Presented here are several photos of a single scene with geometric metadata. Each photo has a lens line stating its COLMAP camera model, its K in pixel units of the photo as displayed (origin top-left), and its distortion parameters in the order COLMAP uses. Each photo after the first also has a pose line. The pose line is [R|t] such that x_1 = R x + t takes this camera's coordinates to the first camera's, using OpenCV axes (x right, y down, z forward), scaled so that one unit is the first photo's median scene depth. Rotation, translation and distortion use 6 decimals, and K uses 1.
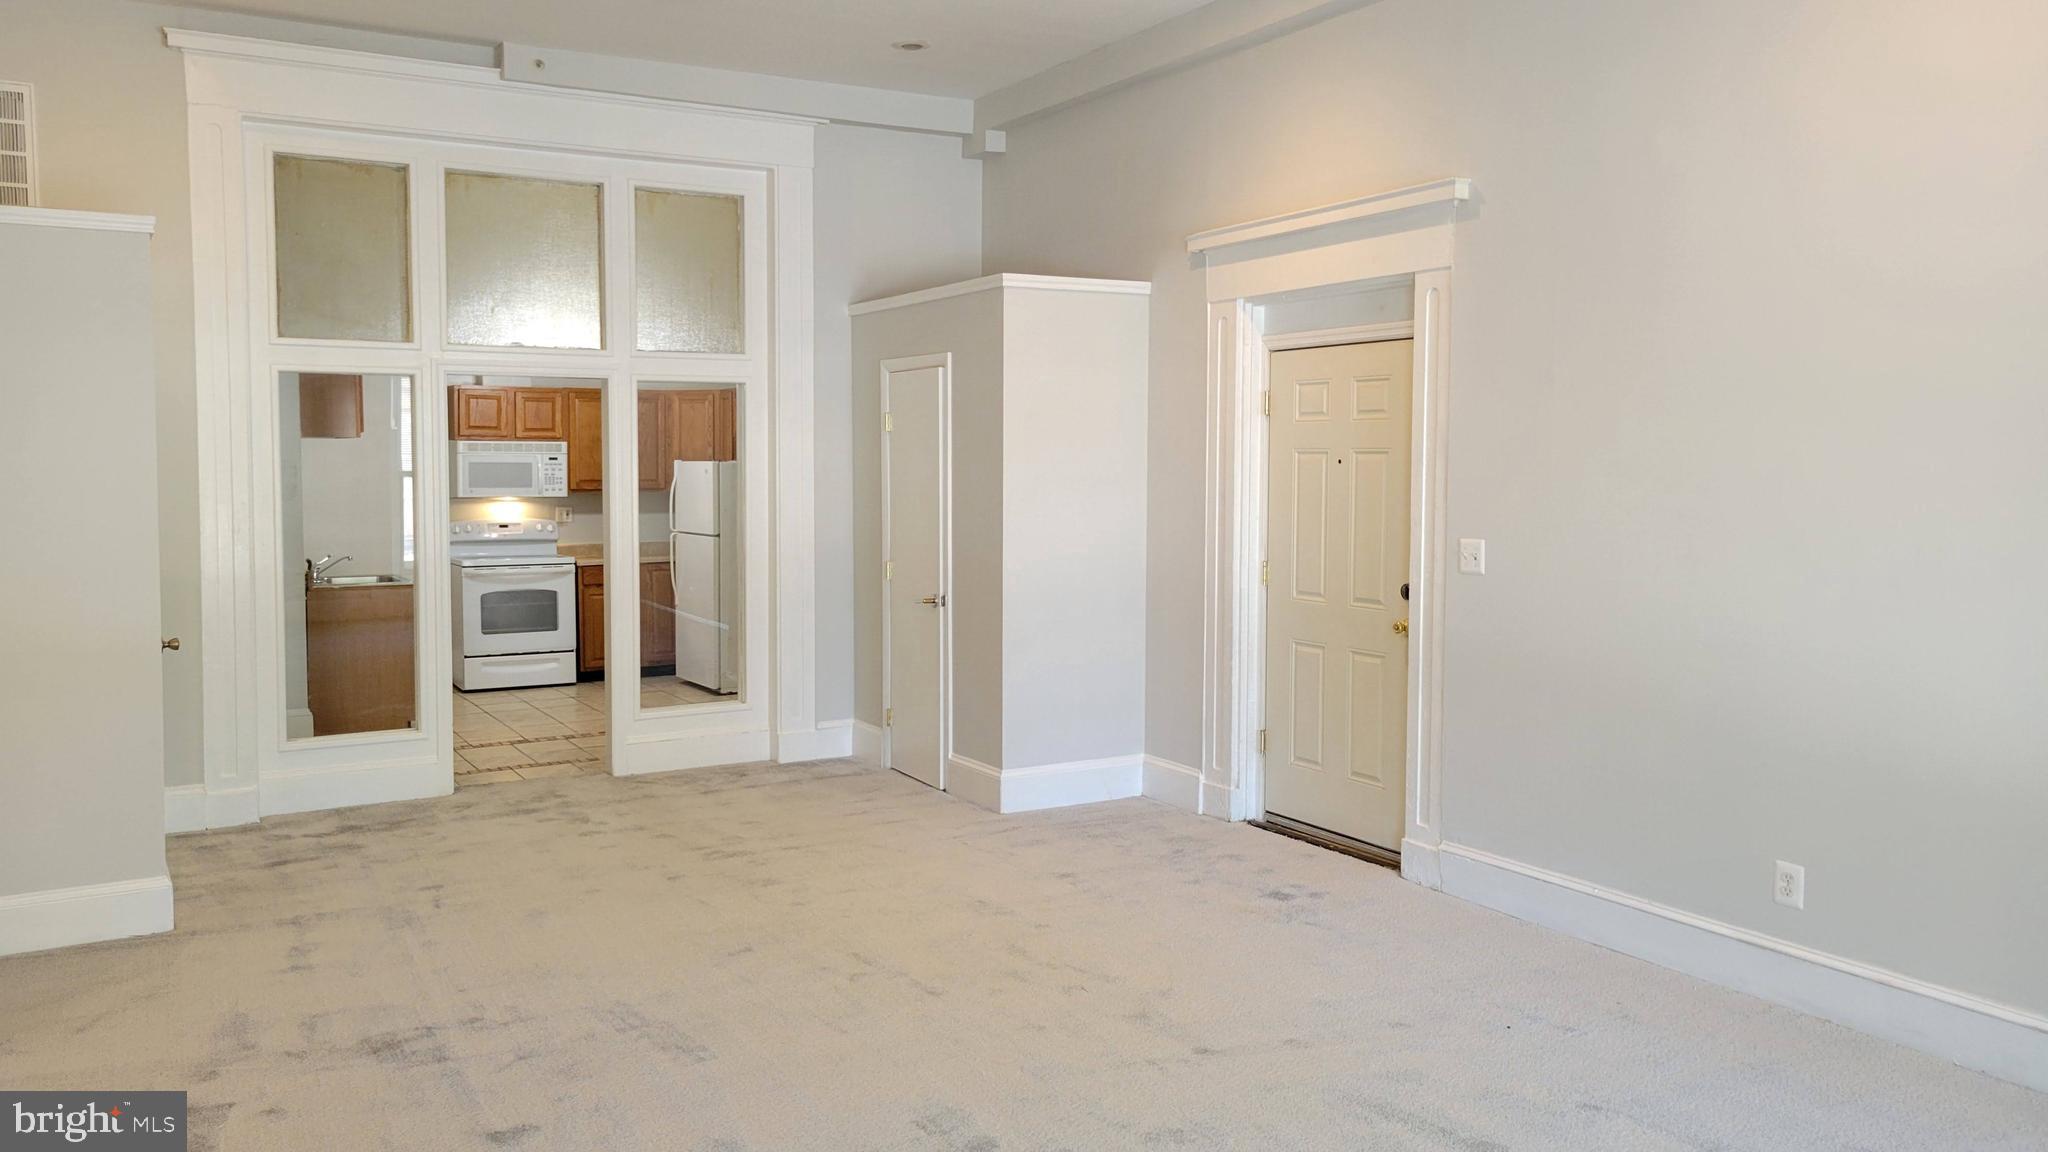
lens RADIAL K [[1545.7, 0, 1017.1], [0, 1545.7, 535.0], [0, 0, 1]] dist [0.054472, -0.033325]
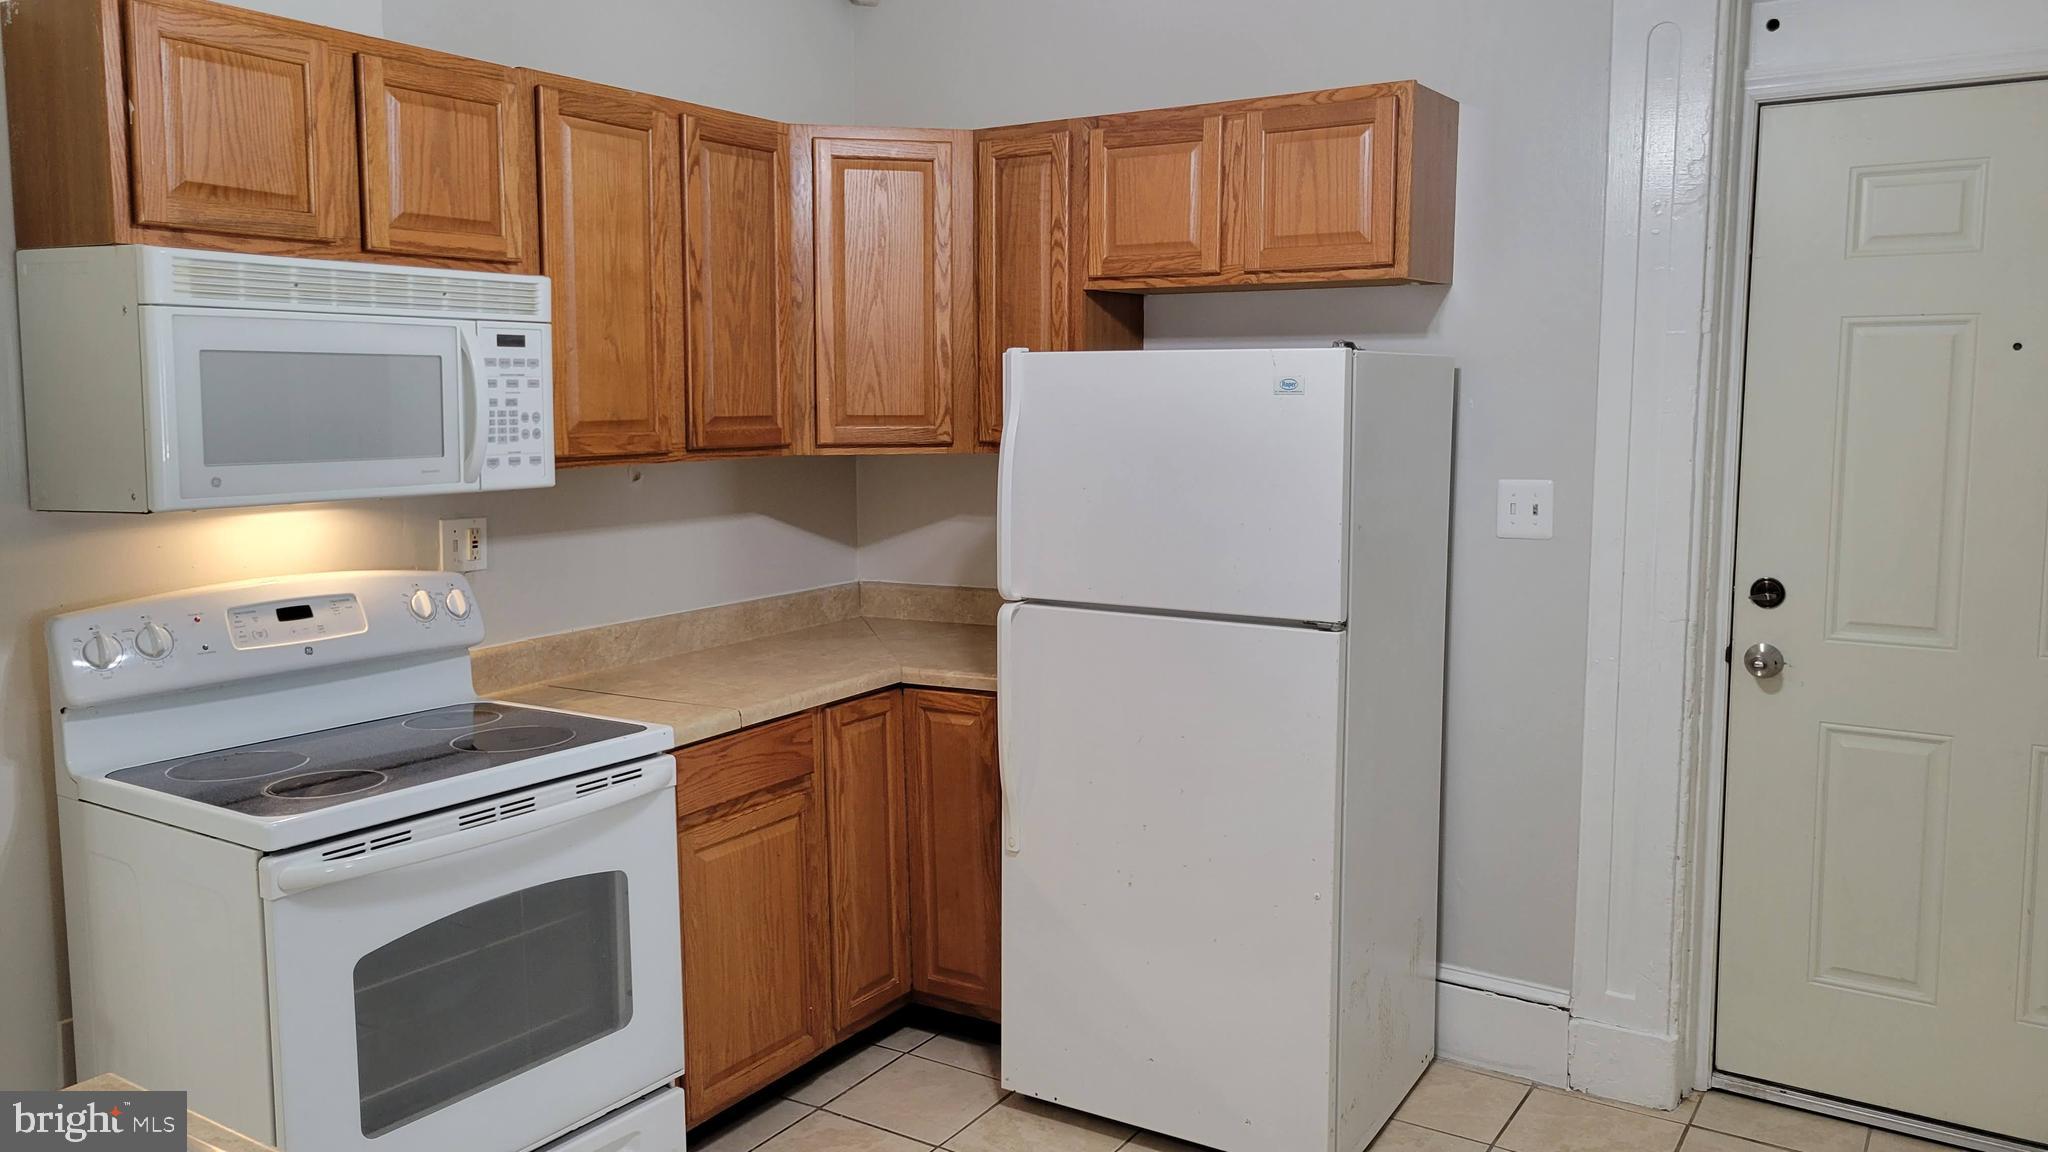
lens RADIAL K [[1545.7, 0, 992.7], [0, 1545.7, 552.1], [0, 0, 1]] dist [0.054472, -0.033325]
pose [[0.899136, -0.050613, 0.434734, -0.521900], [0.024297, 0.997531, 0.065885, -0.044921], [-0.436995, -0.048677, 0.898146, 1.124409]]
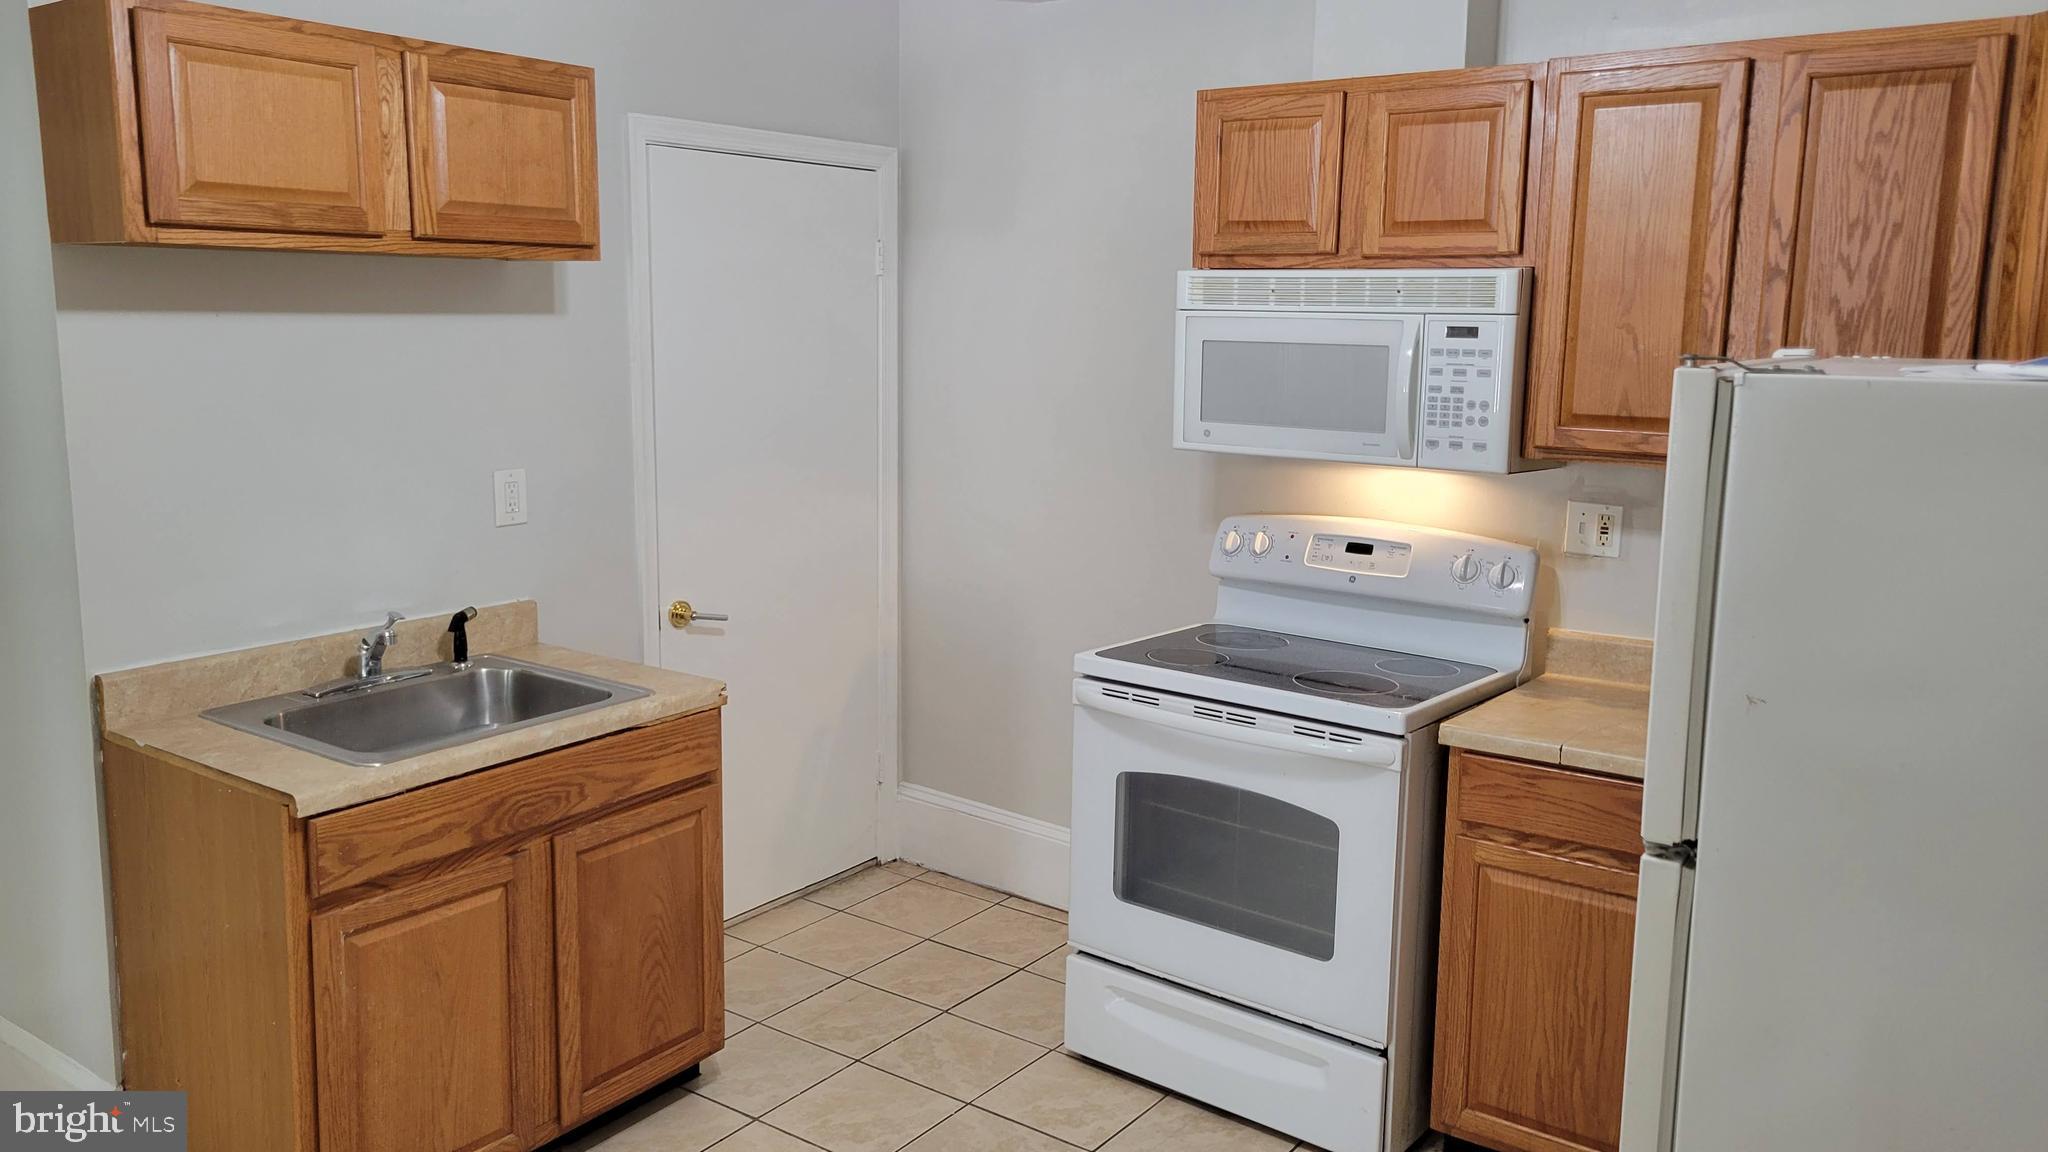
lens RADIAL K [[1545.7, 0, 1021.1], [0, 1545.7, 551.7], [0, 0, 1]] dist [0.054472, -0.033325]
pose [[0.393578, 0.146546, -0.907535, -0.116539], [-0.057428, 0.989203, 0.134828, -0.066376], [0.917496, -0.000947, 0.397745, 1.257733]]
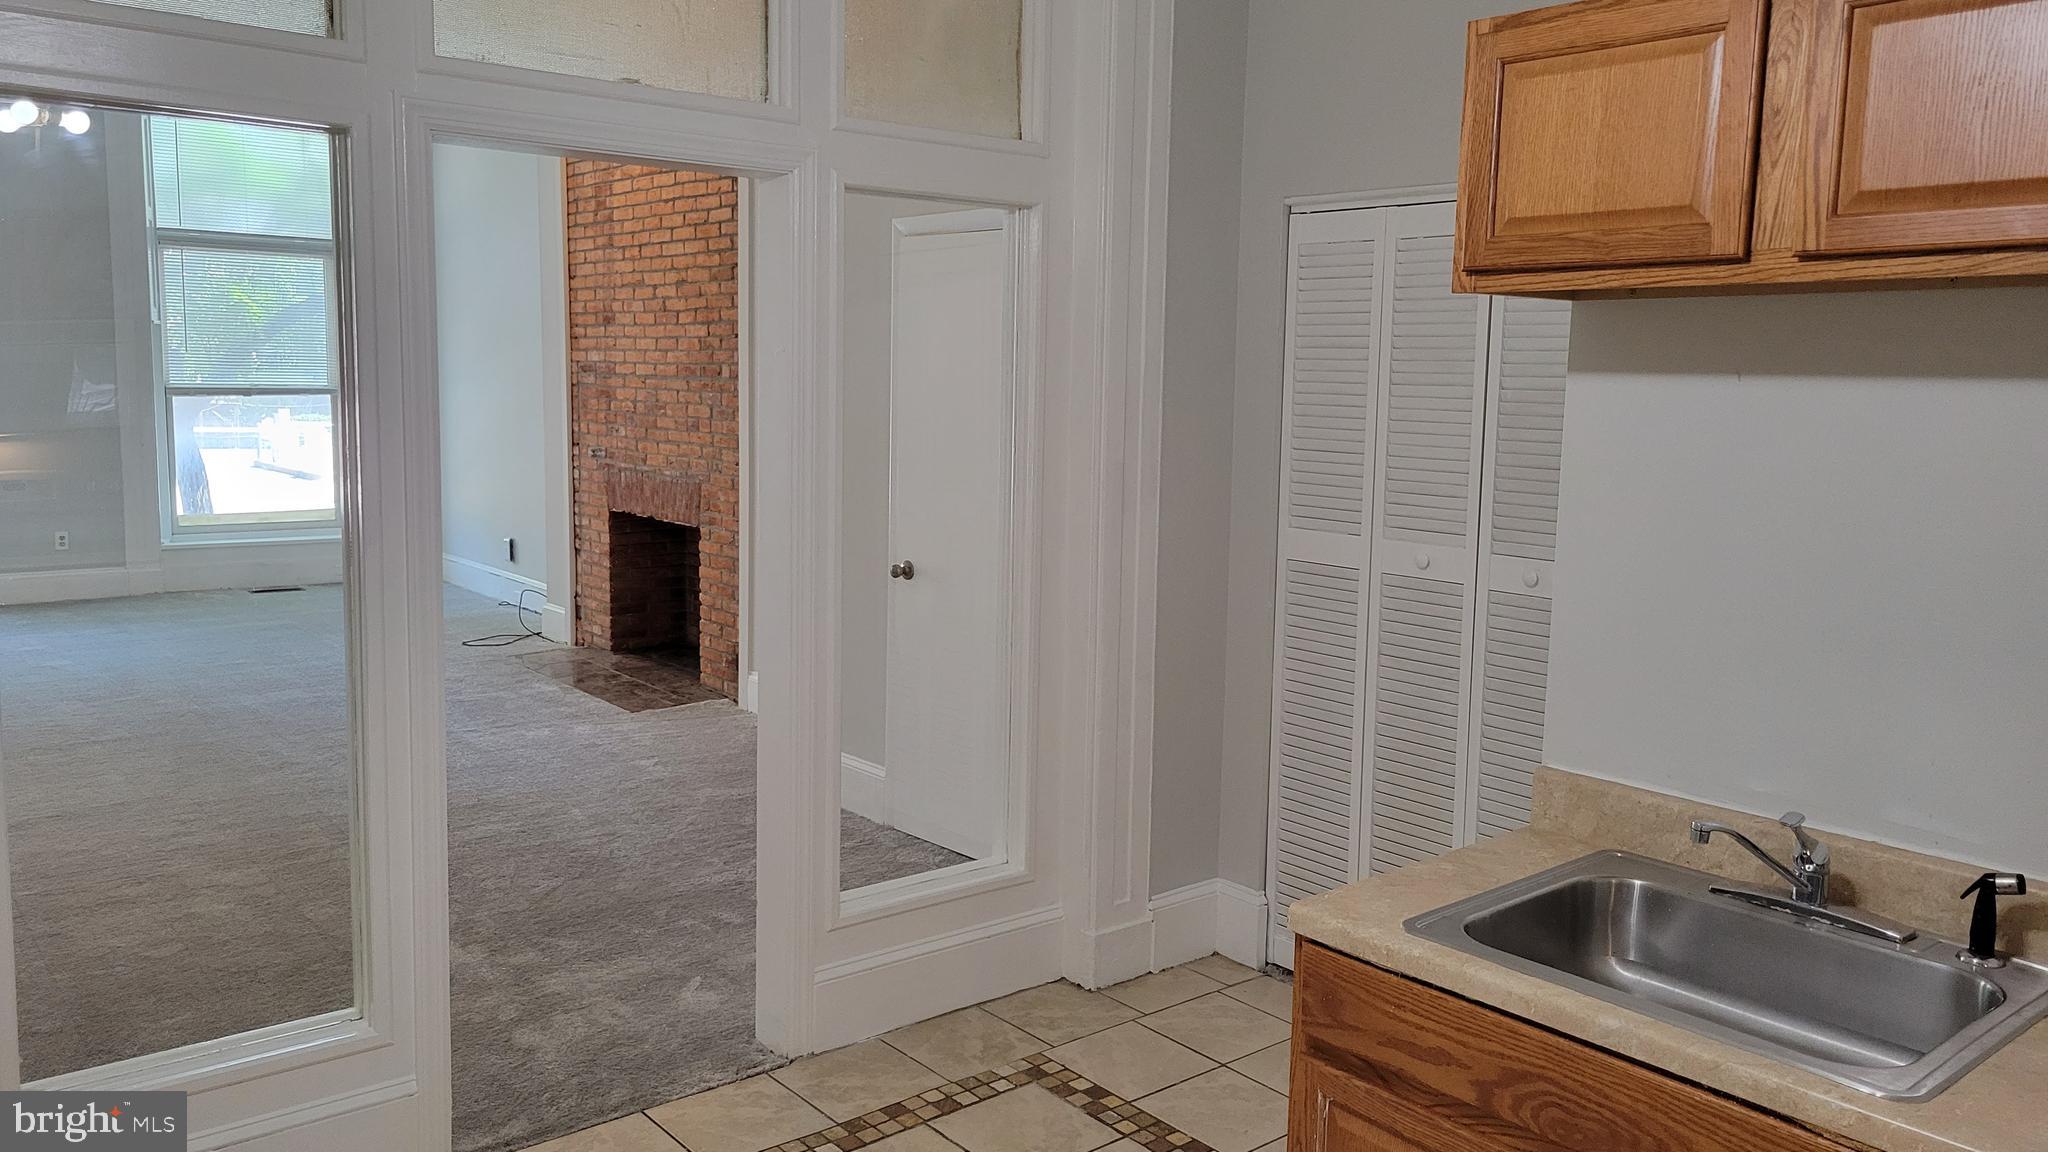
lens RADIAL K [[1545.7, 0, 1024.0], [0, 1545.7, 540.8], [0, 0, 1]] dist [0.054472, -0.033325]
pose [[-0.987458, -0.004545, -0.157815, -0.385028], [-0.030013, 0.986762, 0.159372, -0.074139], [0.155002, 0.162109, -0.974523, 1.524016]]
